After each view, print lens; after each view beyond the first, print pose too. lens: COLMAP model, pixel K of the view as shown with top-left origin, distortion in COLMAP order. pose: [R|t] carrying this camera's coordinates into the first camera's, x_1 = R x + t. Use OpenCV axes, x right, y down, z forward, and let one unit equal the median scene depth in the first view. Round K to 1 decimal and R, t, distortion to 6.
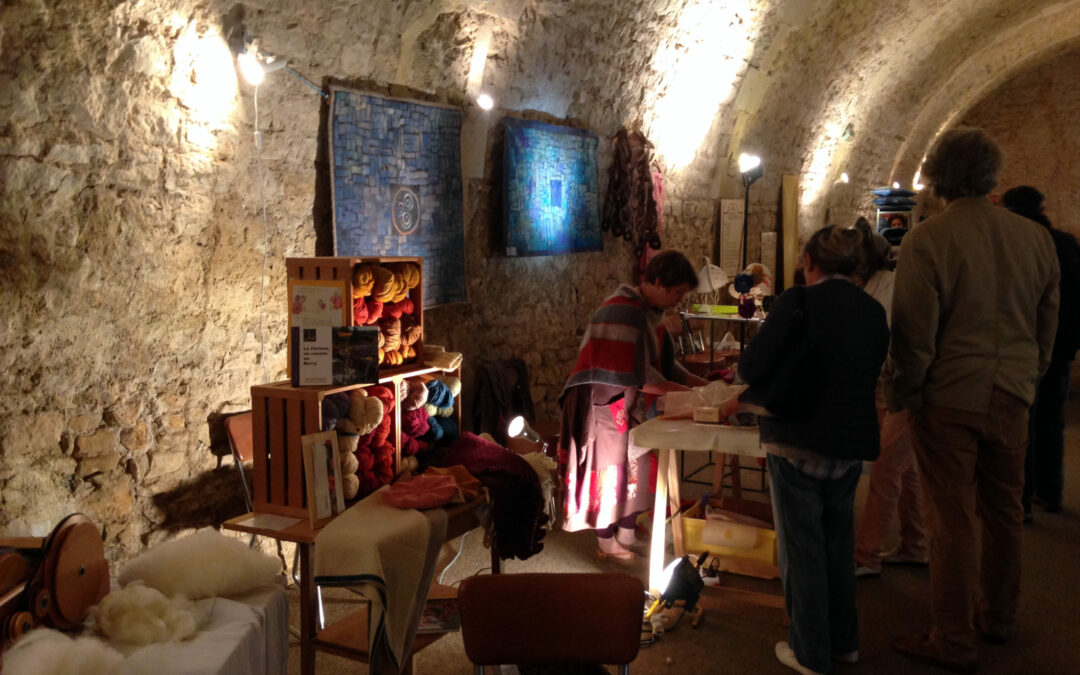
lens RADIAL K [[962.5, 0, 543.0], [0, 962.5, 340.5], [0, 0, 1]] dist [0.186852, -0.289509]
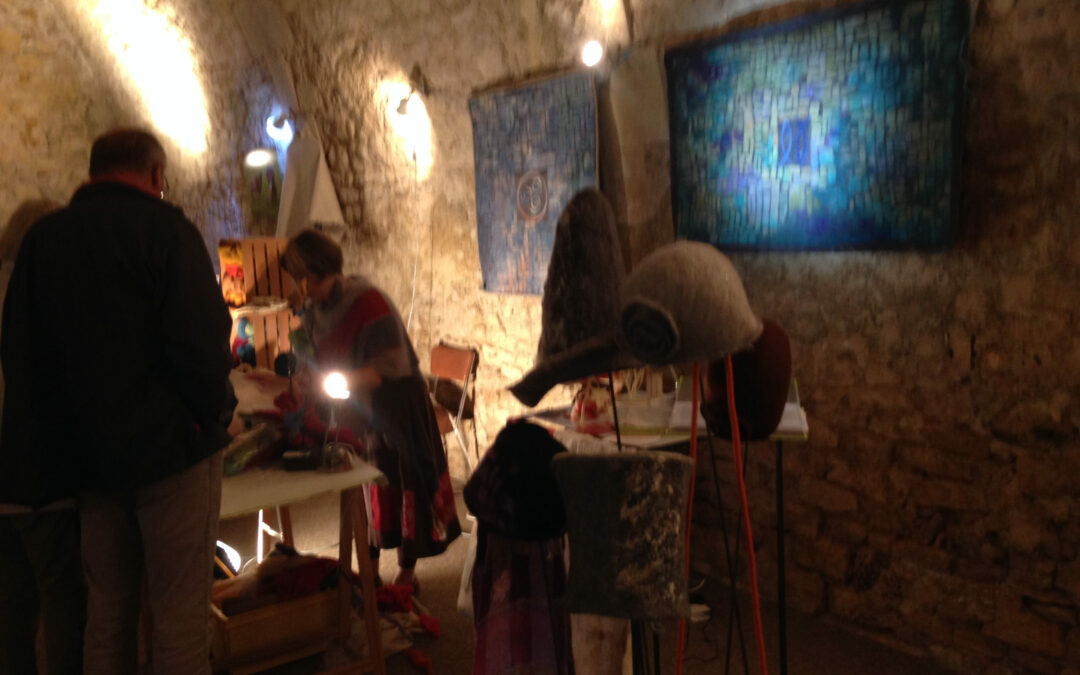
lens RADIAL K [[962.5, 0, 543.0], [0, 962.5, 340.5], [0, 0, 1]] dist [0.186852, -0.289509]
pose [[-0.425578, 0.140420, -0.893961, 0.848920], [-0.068906, 0.979991, 0.186737, -0.194905], [0.902294, 0.141070, -0.407387, 1.600308]]
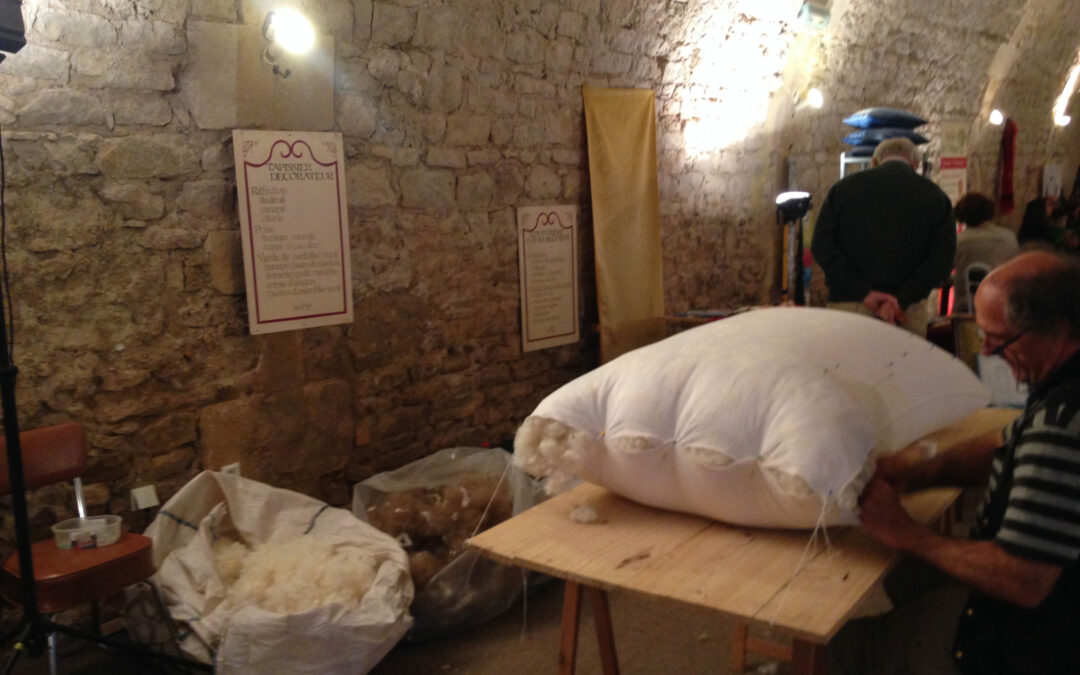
lens RADIAL K [[992.5, 0, 538.9], [0, 992.5, 336.1], [0, 0, 1]] dist [0.192259, -0.289661]
pose [[0.982497, 0.007315, -0.186134, 0.850855], [-0.002140, 0.999606, 0.027986, -0.158069], [0.186265, -0.027098, 0.982126, 1.337617]]
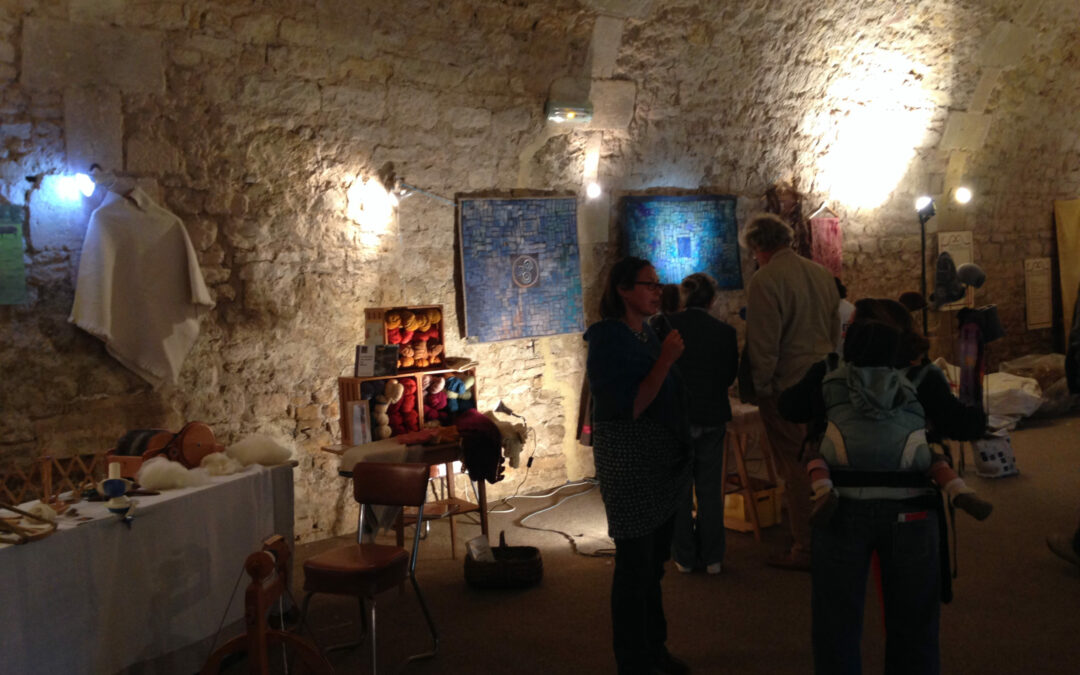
lens RADIAL K [[956.5, 0, 540.0], [0, 956.5, 337.5], [0, 0, 1]] dist [0.177389, -0.287480]
pose [[0.894559, -0.019098, -0.446542, 0.593051], [-0.000088, 0.999079, -0.042907, 0.034001], [0.446951, 0.038422, 0.893733, -0.331349]]
